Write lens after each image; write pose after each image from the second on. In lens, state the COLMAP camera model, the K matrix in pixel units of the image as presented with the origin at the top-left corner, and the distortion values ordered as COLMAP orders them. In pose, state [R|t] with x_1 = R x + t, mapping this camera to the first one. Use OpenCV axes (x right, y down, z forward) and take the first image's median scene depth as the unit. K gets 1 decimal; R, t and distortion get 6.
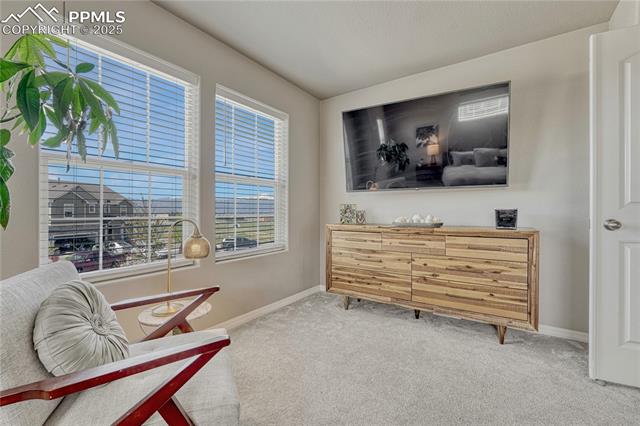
lens RADIAL K [[272.8, 0, 323.6], [0, 272.8, 213.4], [0, 0, 1]] dist [0.001131, 0.000308]
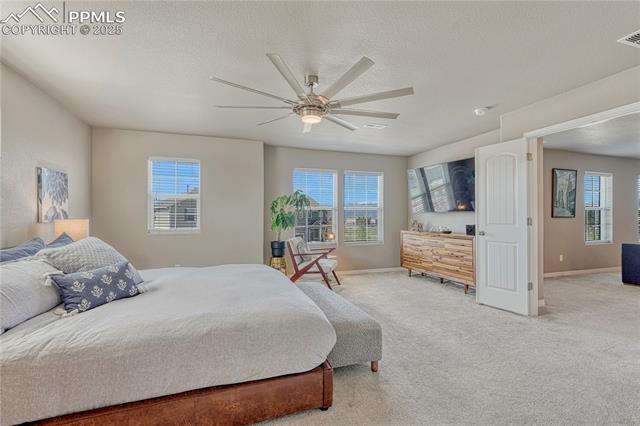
lens RADIAL K [[285.3, 0, 318.0], [0, 285.3, 215.8], [0, 0, 1]] dist [-0.002062, -0.000174]
pose [[0.796030, -0.003162, -0.605249, 0.958449], [-0.003264, 0.999949, -0.009517, -0.050982], [0.605249, 0.009552, 0.795979, -1.157480]]
